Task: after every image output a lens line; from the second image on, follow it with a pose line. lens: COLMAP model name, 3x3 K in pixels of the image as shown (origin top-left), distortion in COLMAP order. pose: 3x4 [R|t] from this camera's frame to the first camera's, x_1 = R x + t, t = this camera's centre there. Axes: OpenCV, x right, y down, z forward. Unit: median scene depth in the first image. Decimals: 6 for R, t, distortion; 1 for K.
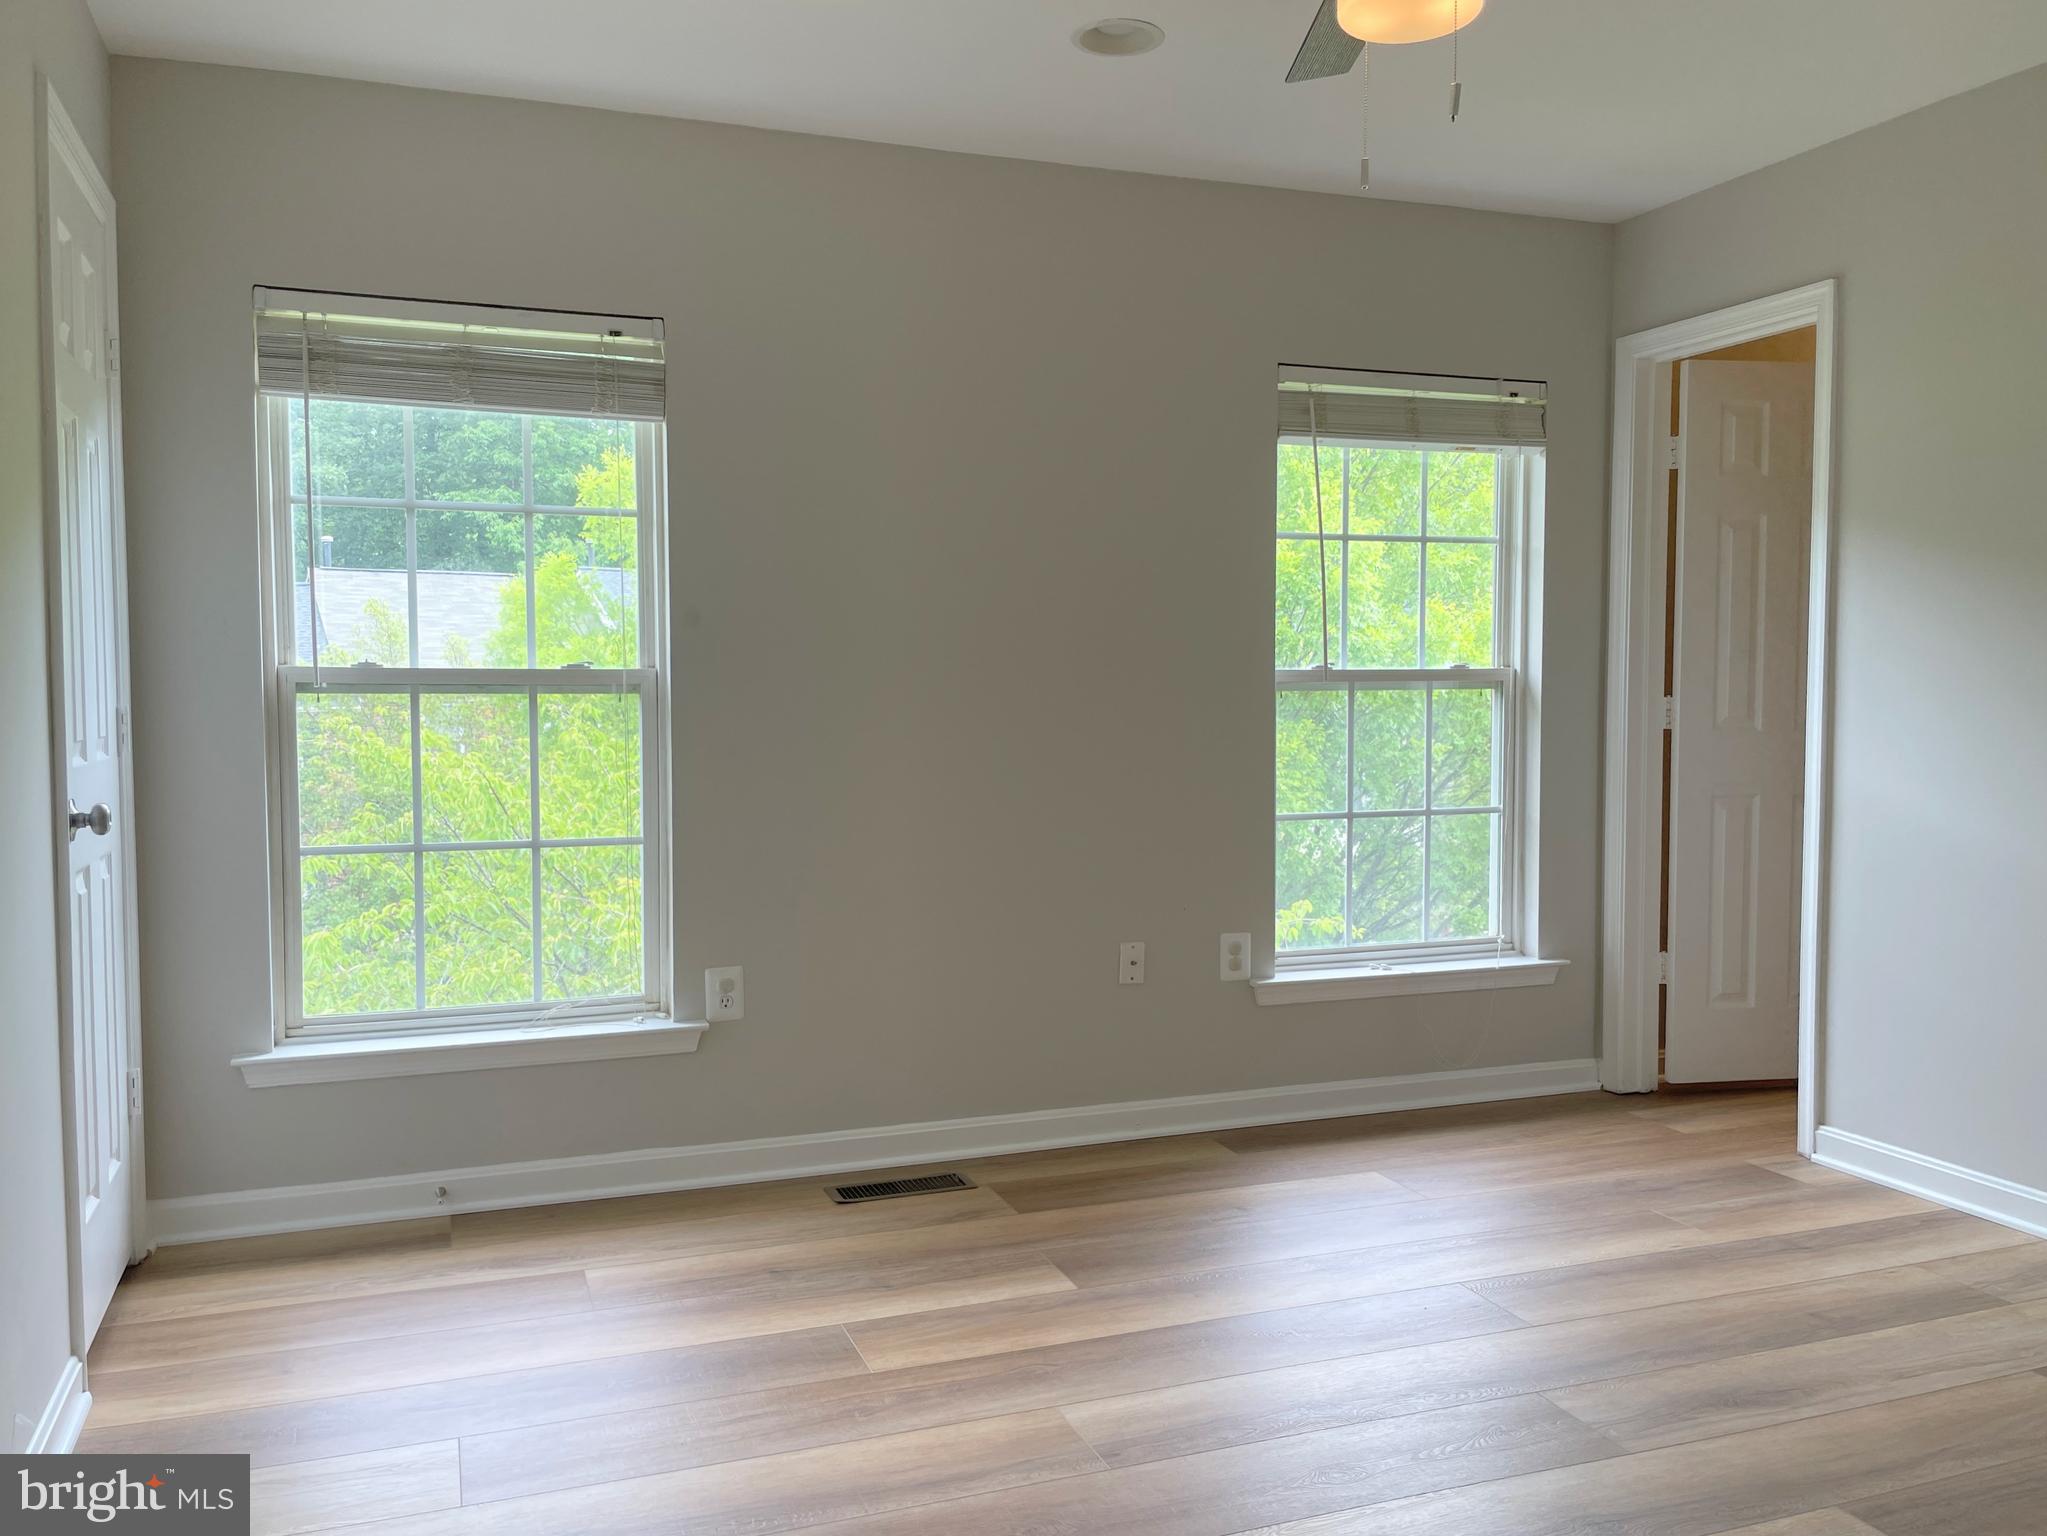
lens RADIAL K [[1560.8, 0, 1023.5], [0, 1560.8, 768.0], [0, 0, 1]] dist [0.001151, 0.000192]
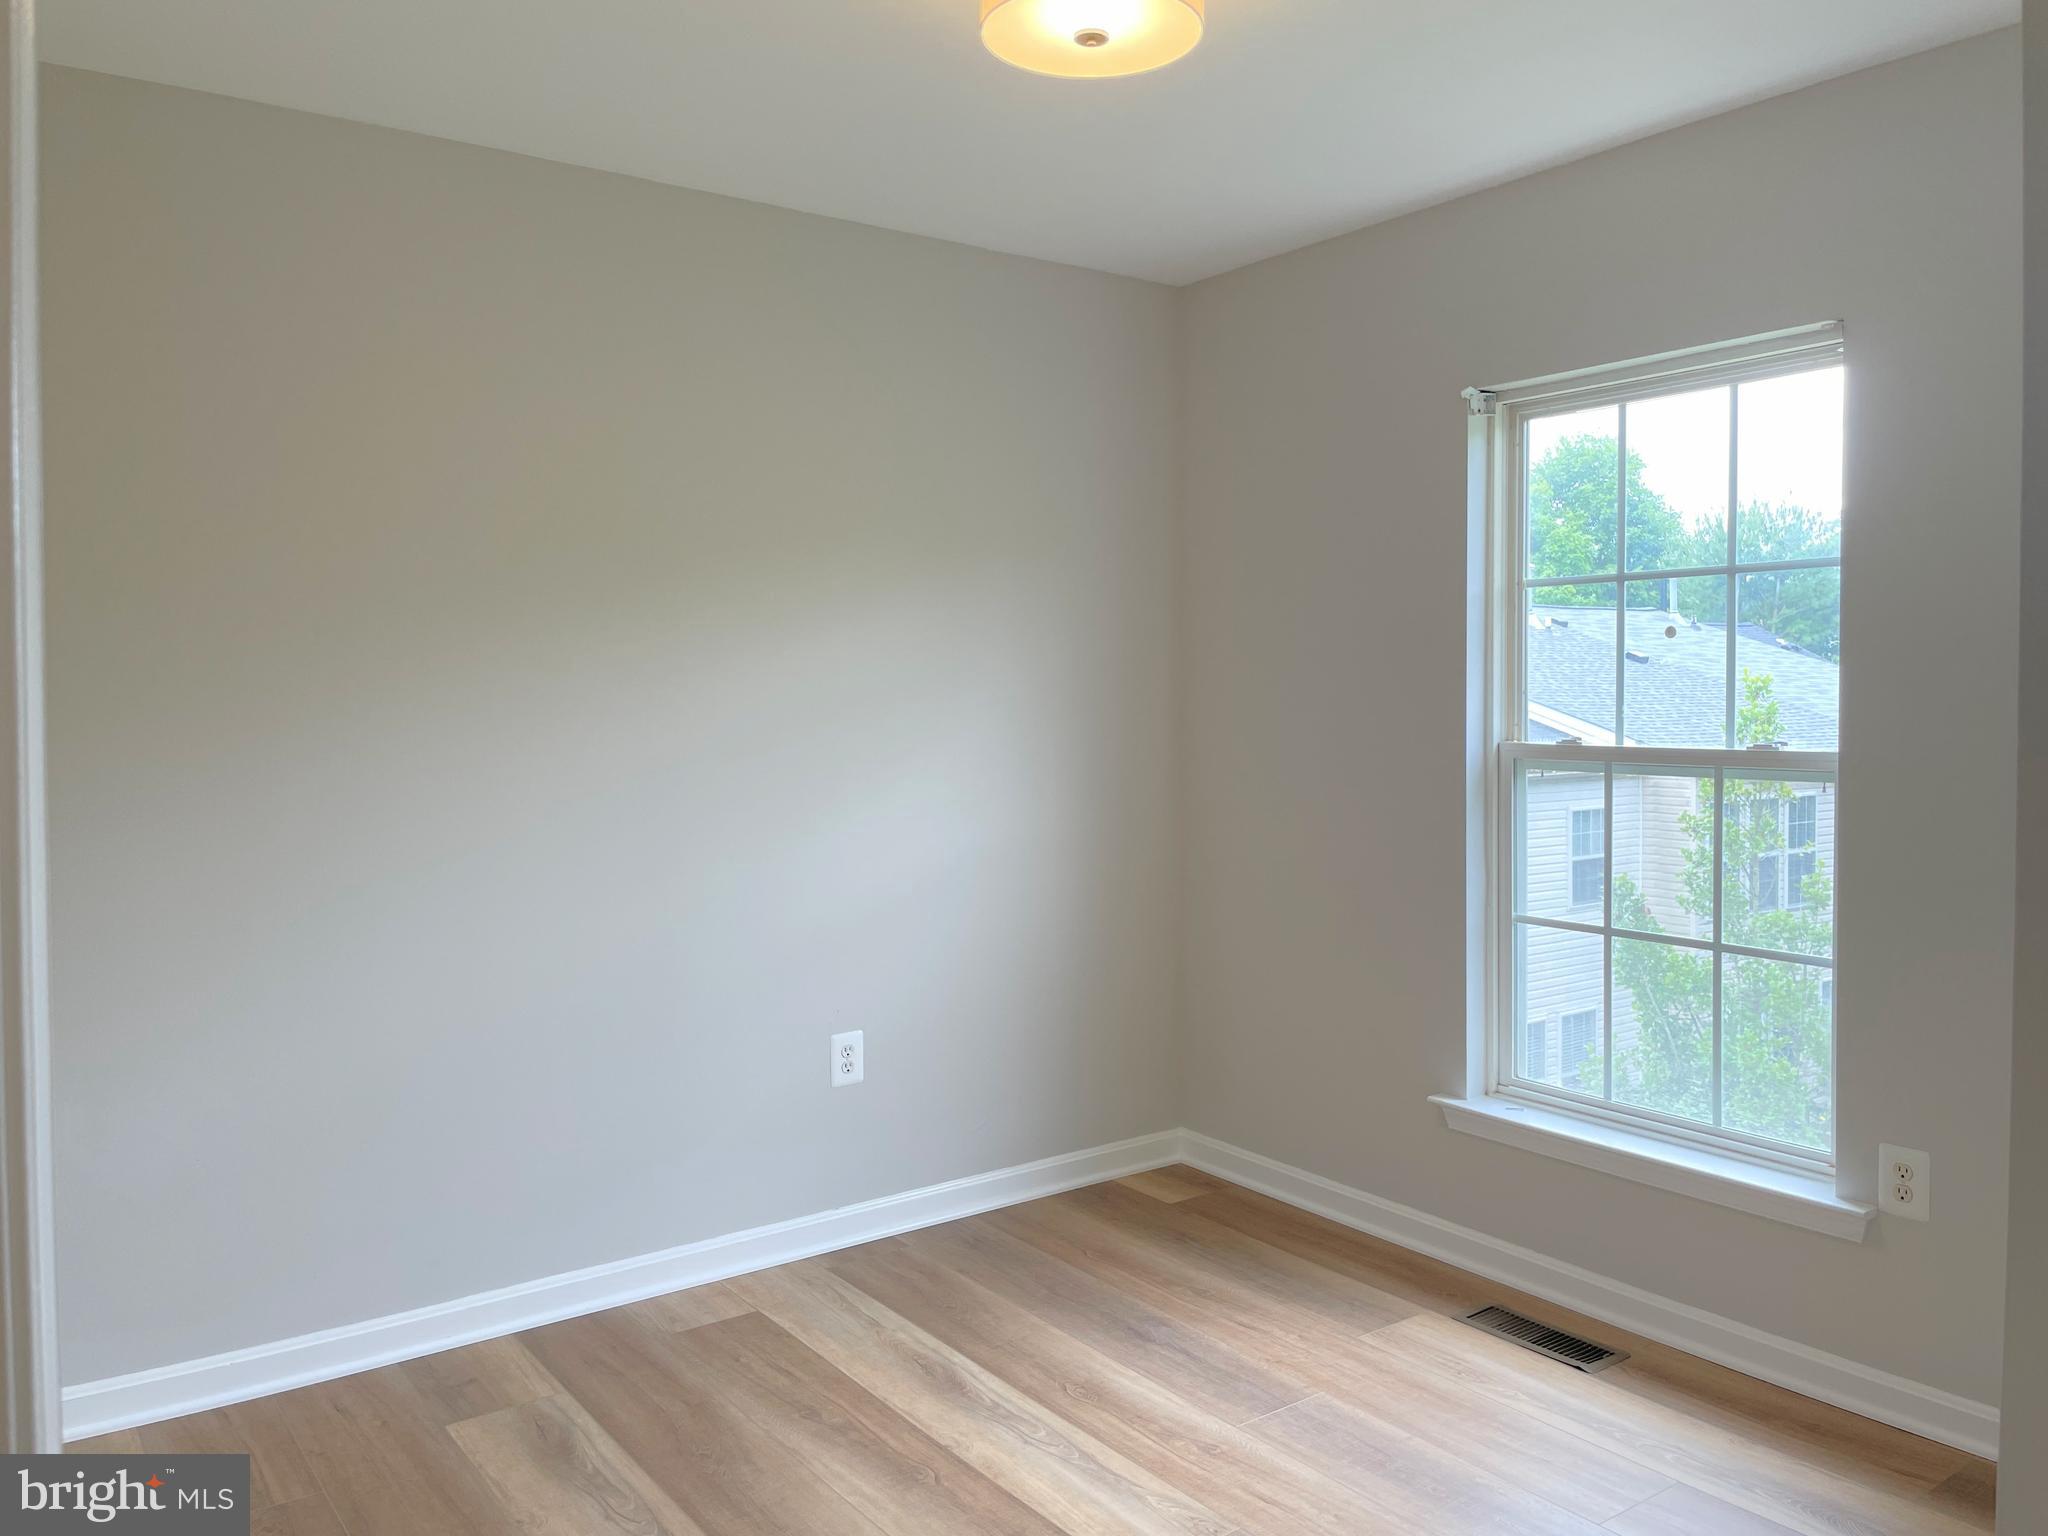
lens RADIAL K [[1561.5, 0, 1024.0], [0, 1561.5, 768.0], [0, 0, 1]] dist [0.001151, 0.000192]
pose [[0.230549, 0.024993, -0.972740, 0.684242], [-0.082933, 0.996537, 0.005948, -0.038135], [0.969520, 0.079300, 0.231824, 0.609003]]
